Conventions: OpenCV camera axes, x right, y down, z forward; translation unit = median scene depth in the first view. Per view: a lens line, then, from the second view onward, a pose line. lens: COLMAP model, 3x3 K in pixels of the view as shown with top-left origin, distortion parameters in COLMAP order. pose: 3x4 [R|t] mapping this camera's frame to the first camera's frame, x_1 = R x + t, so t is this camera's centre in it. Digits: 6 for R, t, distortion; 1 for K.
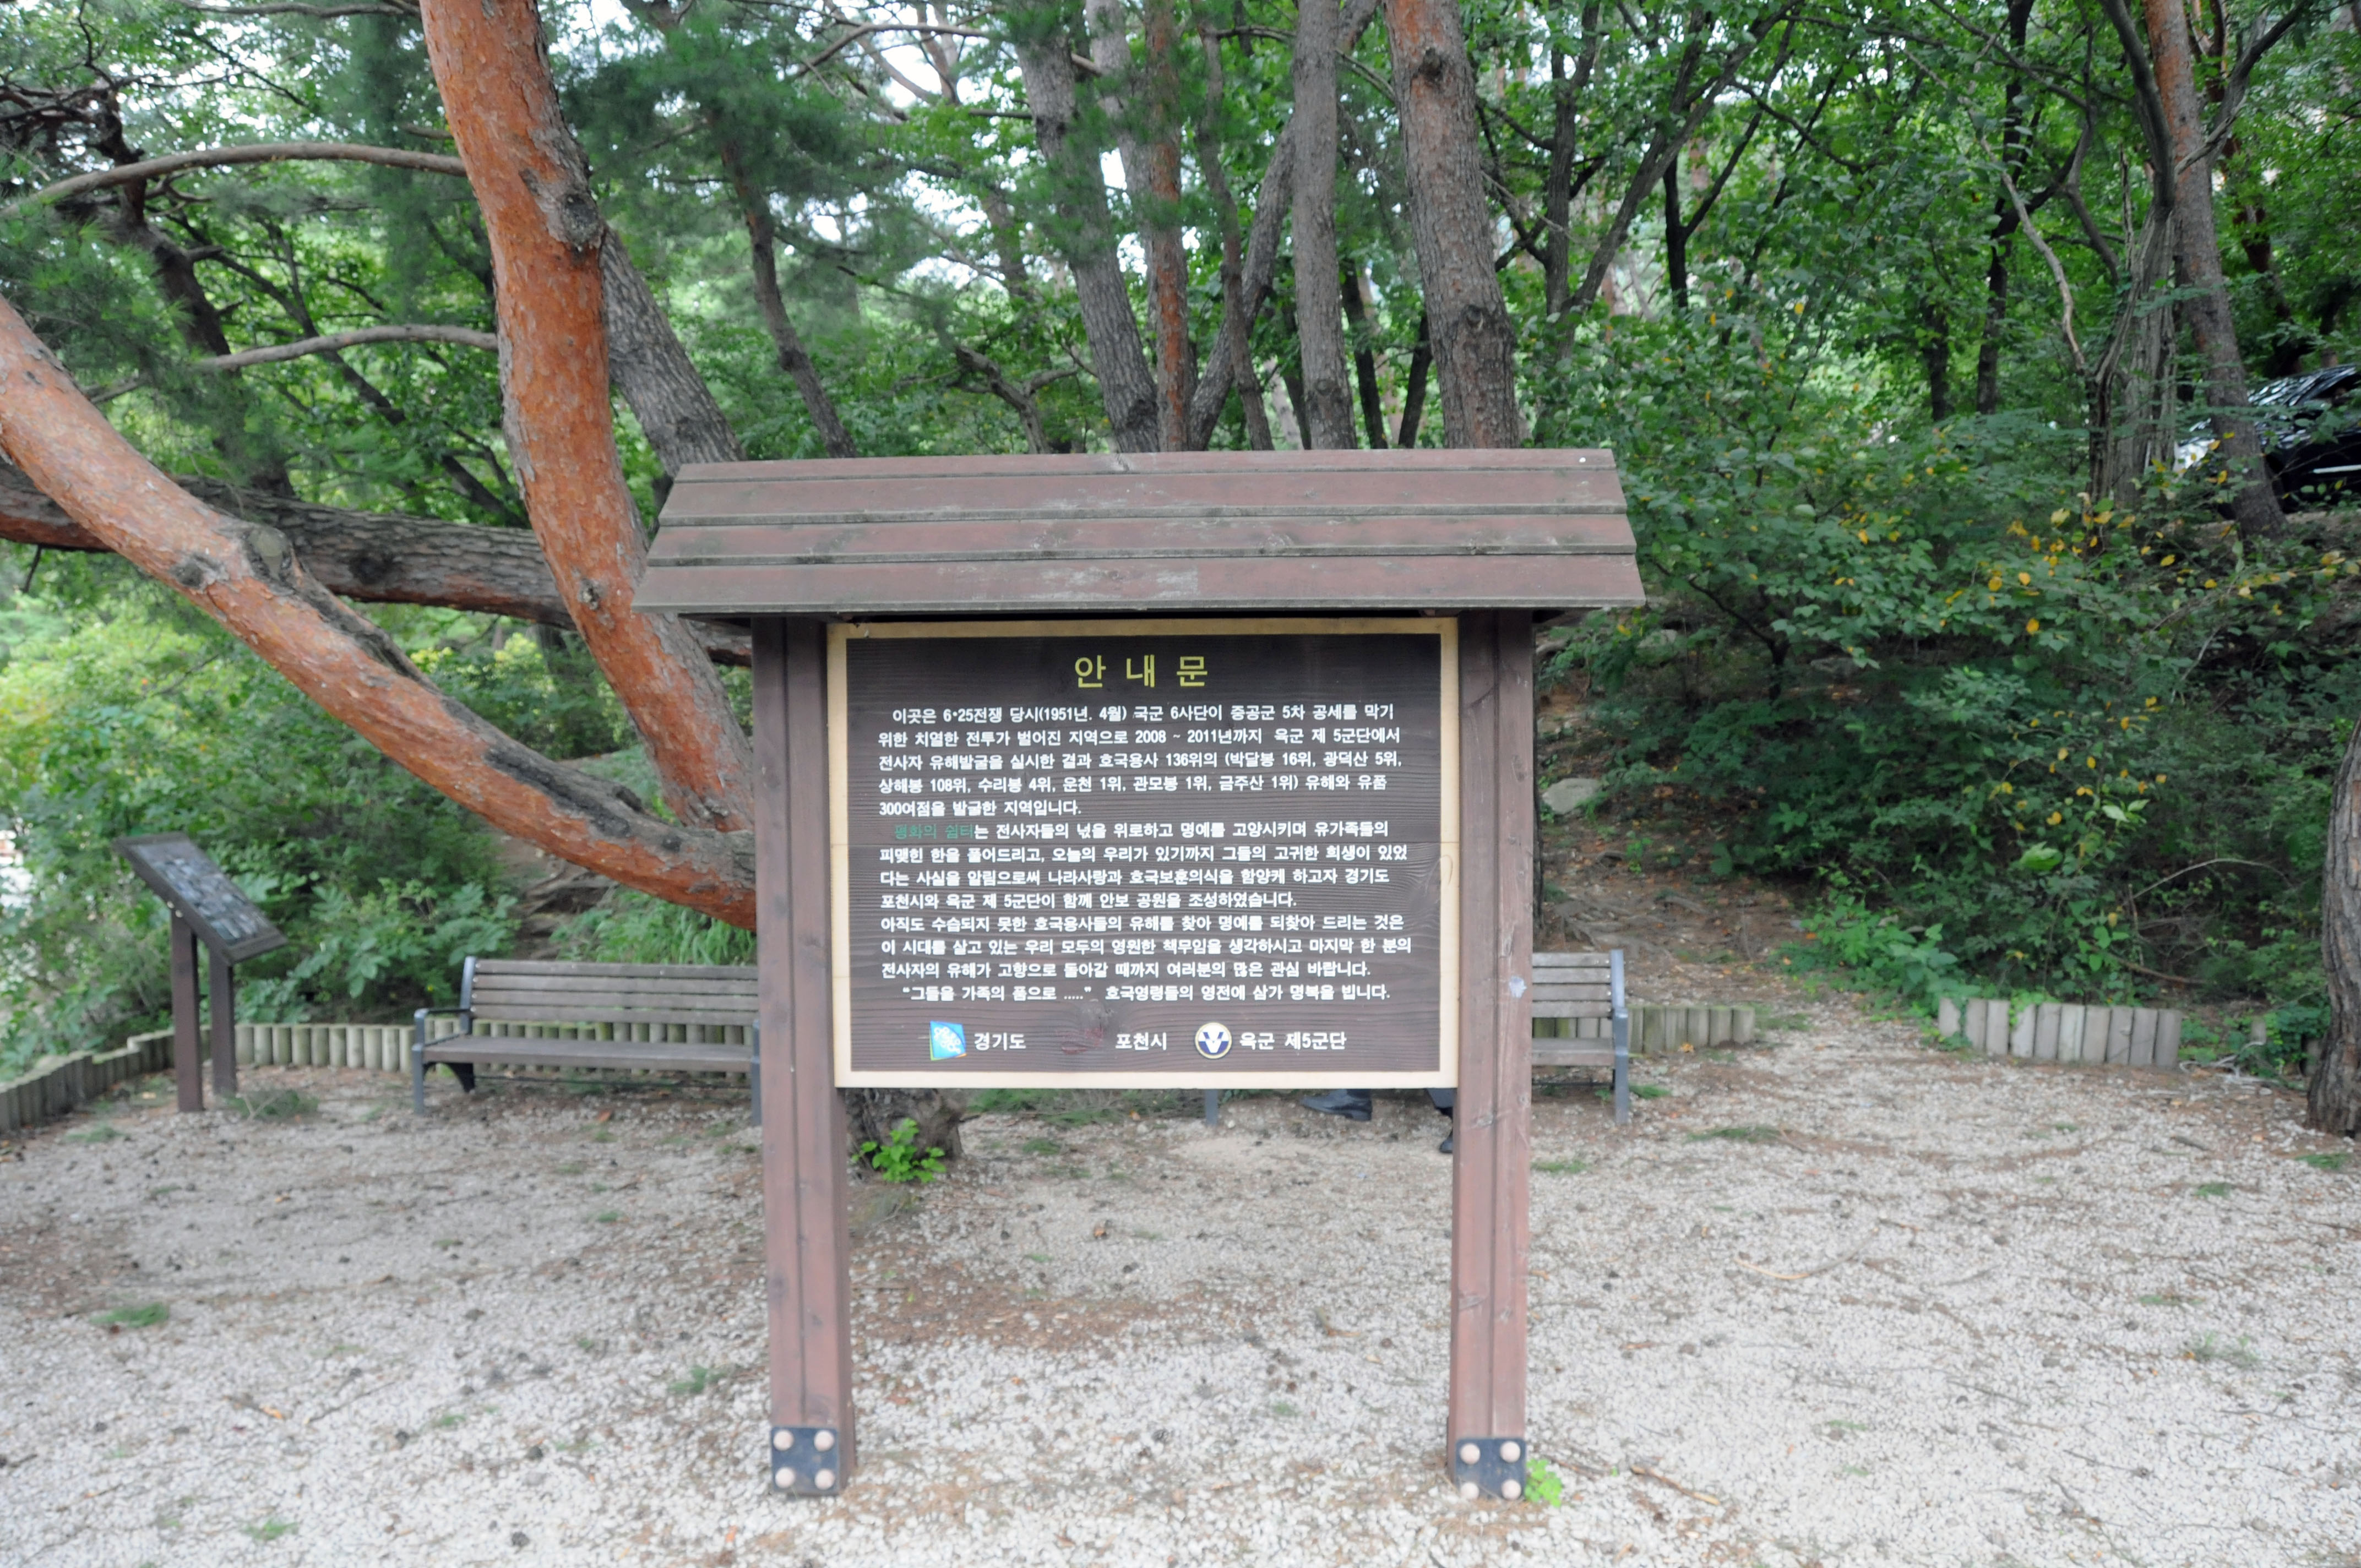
lens RADIAL K [[1831.8, 0, 1180.7], [0, 1831.8, 855.4], [0, 0, 1]] dist [-0.167238, 0.101112]
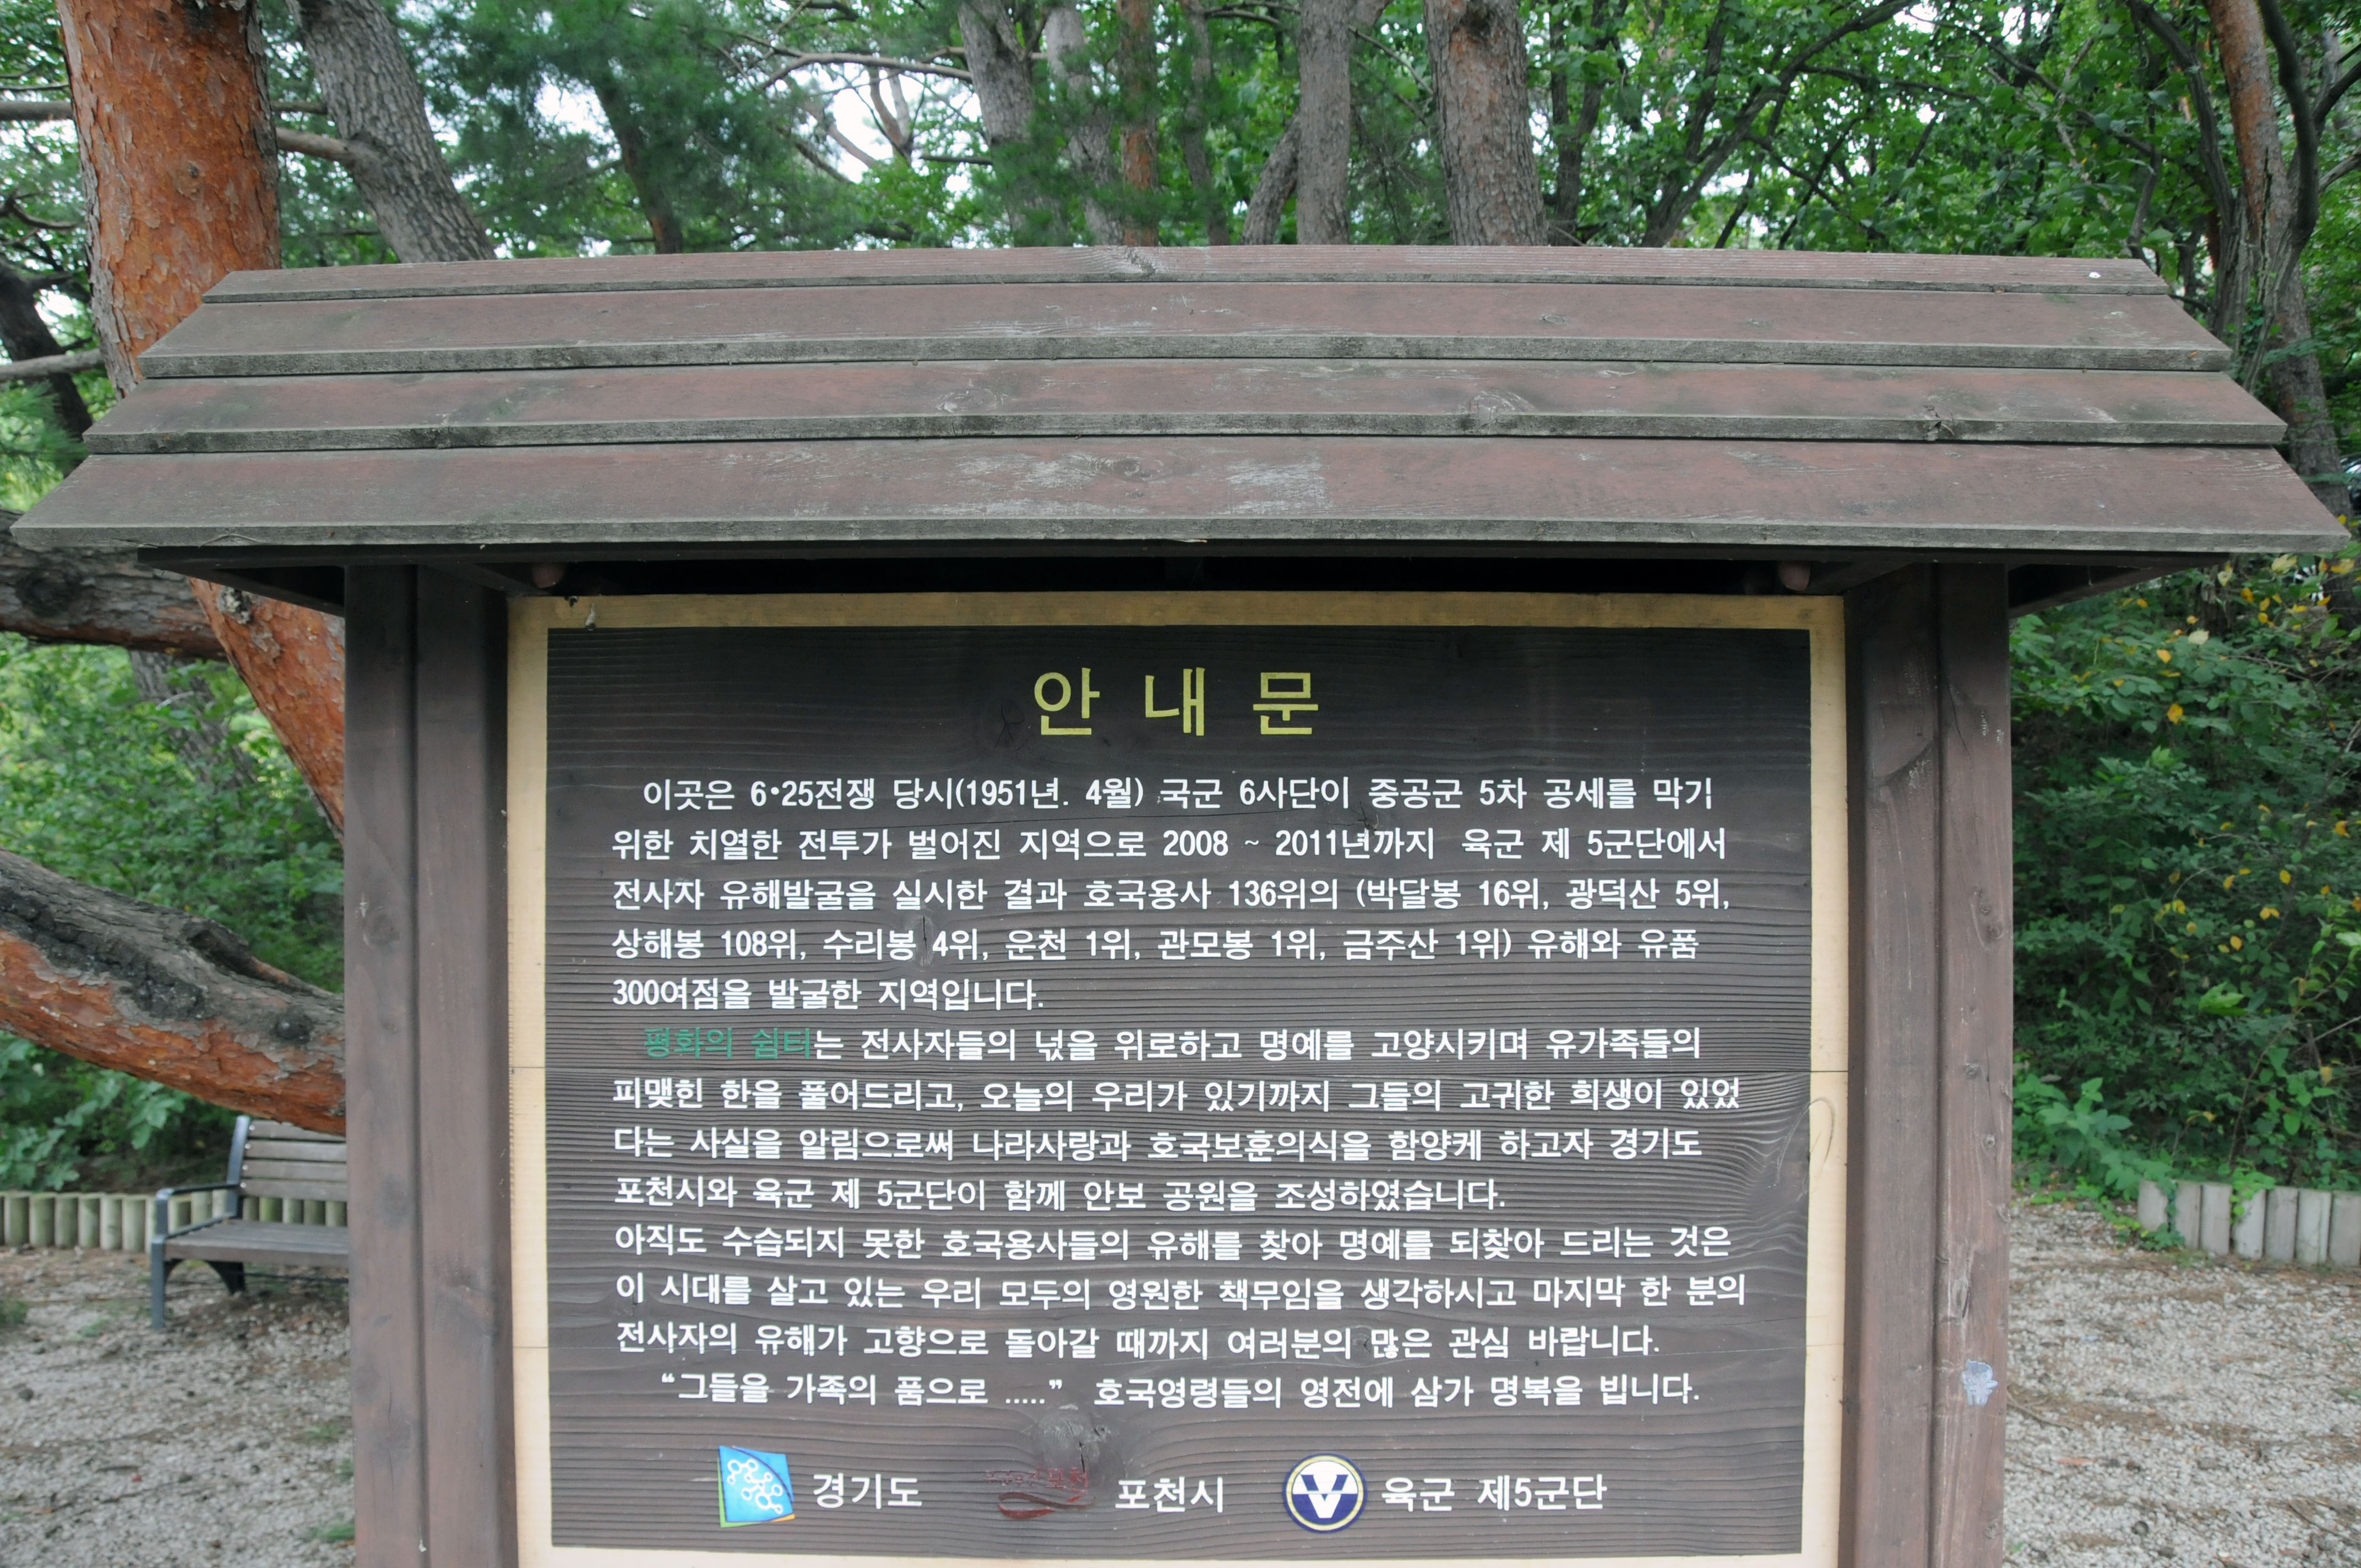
lens RADIAL K [[1831.8, 0, 1180.7], [0, 1831.8, 855.4], [0, 0, 1]] dist [-0.167238, 0.101112]
pose [[0.999610, 0.007290, 0.026952, -0.032534], [-0.005742, 0.998354, -0.057068, -0.035173], [-0.027324, 0.056891, 0.998006, 0.535512]]
